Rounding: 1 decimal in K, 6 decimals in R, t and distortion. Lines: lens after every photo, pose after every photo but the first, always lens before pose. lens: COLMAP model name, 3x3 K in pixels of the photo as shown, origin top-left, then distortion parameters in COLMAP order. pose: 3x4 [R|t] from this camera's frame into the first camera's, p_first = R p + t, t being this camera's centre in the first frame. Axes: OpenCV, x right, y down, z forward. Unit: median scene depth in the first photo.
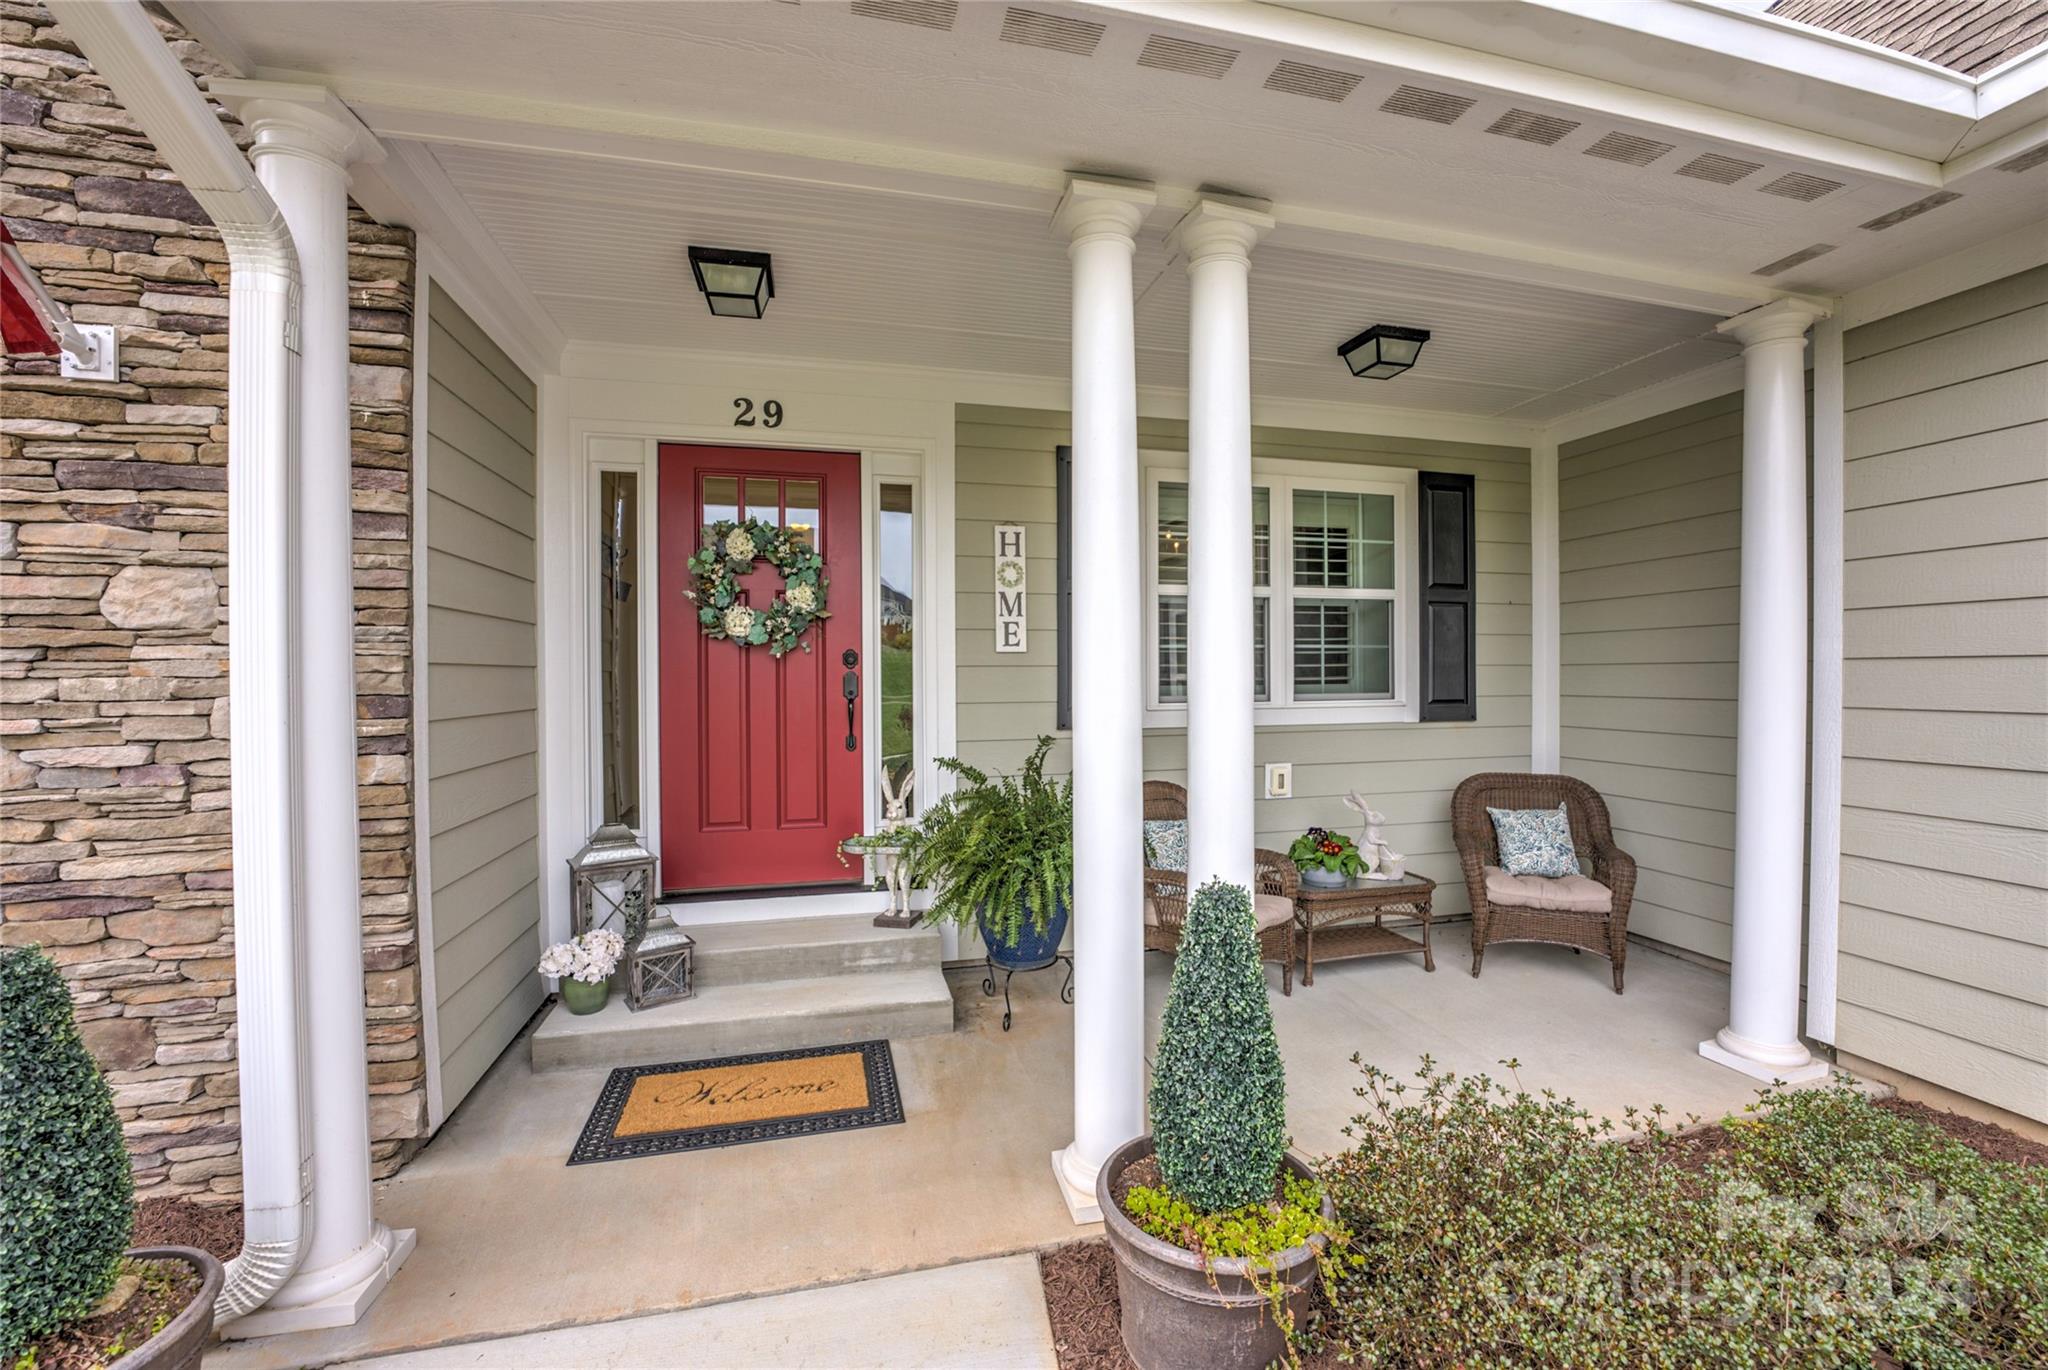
lens RADIAL K [[811.0, 0, 1012.0], [0, 811.0, 686.3], [0, 0, 1]] dist [-0.008536, -0.000031]
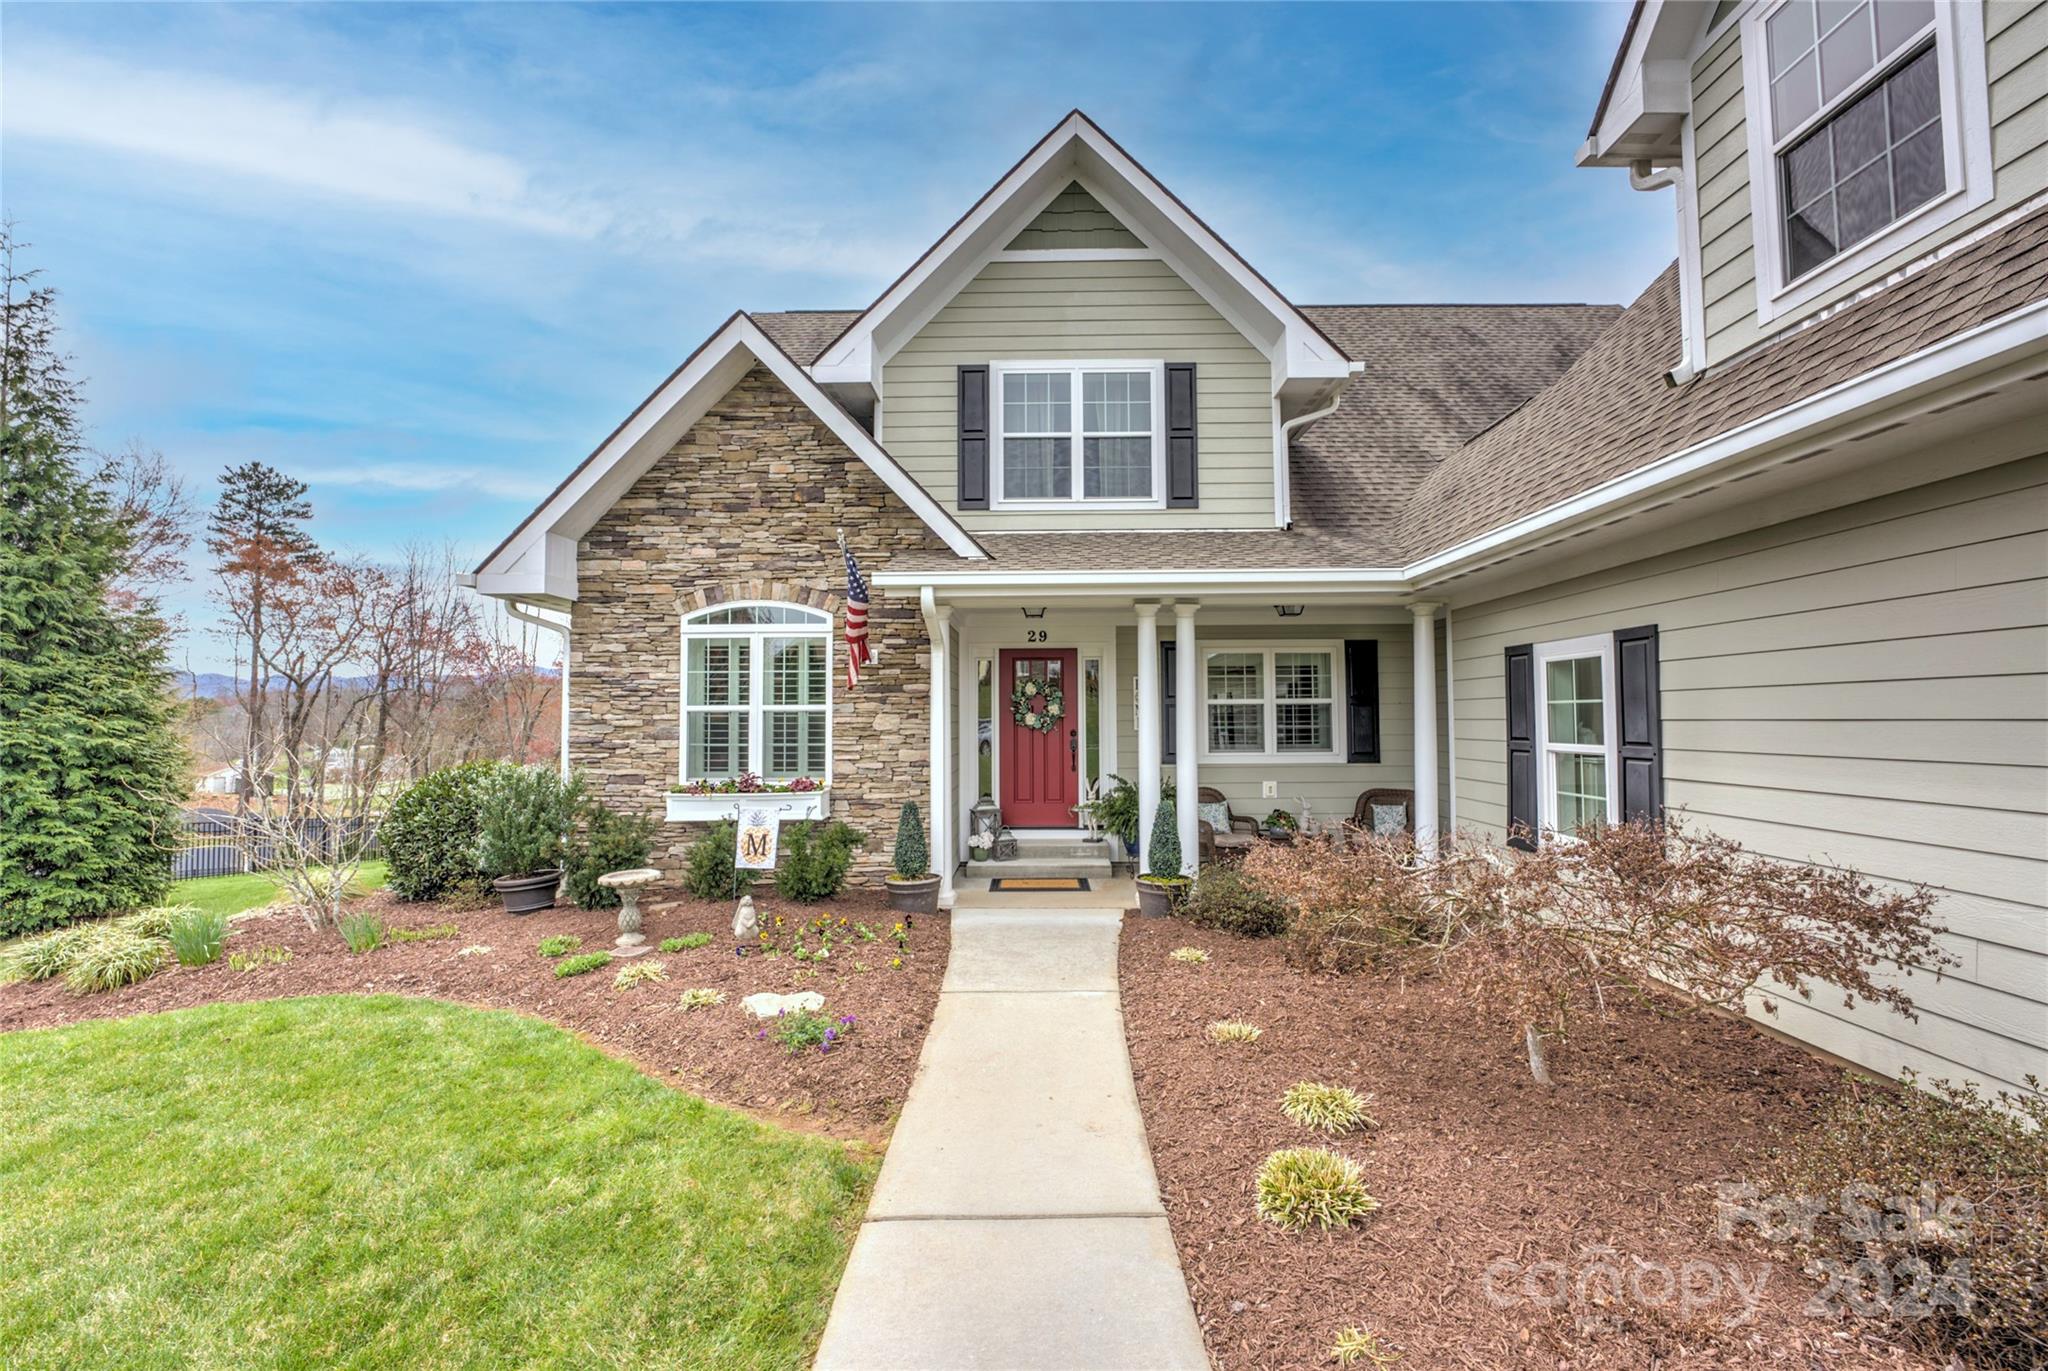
lens RADIAL K [[811.0, 0, 1012.0], [0, 811.0, 686.8], [0, 0, 1]] dist [-0.008536, -0.000031]
pose [[0.962759, -0.010860, -0.270142, 0.276715], [-0.002599, 0.998775, -0.049415, -0.051647], [0.270348, 0.048277, 0.961552, -1.369479]]
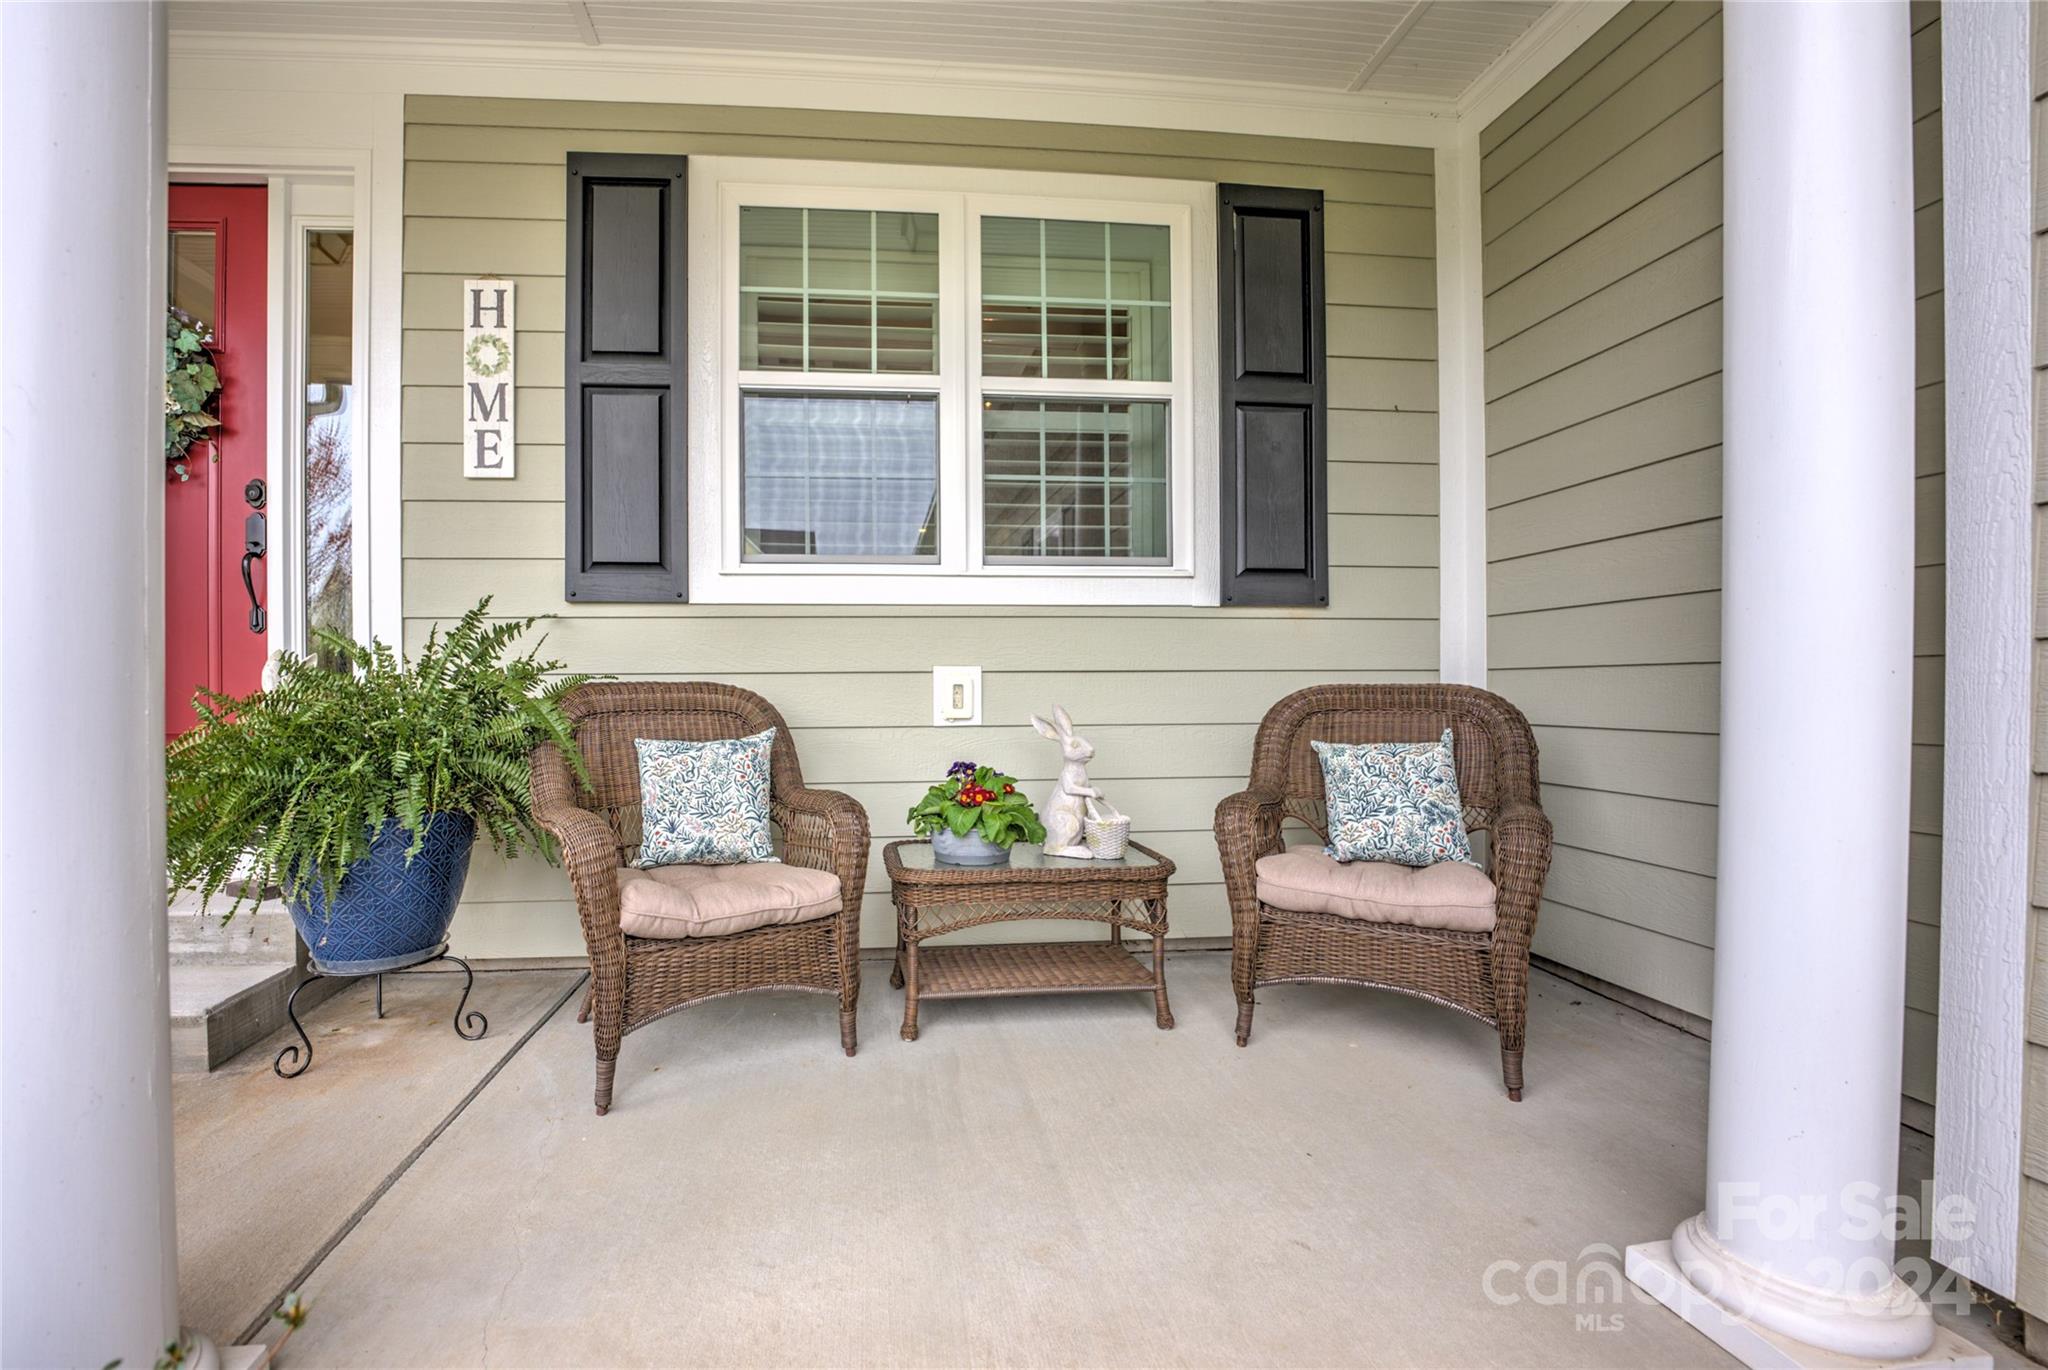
lens RADIAL K [[843.0, 0, 921.3], [0, 843.0, 693.4], [0, 0, 1]] dist [-0.010972, 0.000542]
pose [[0.988106, 0.003026, -0.153746, 0.435317], [-0.004075, 0.999971, -0.006504, 0.129276], [0.153722, 0.007053, 0.988089, 0.405911]]
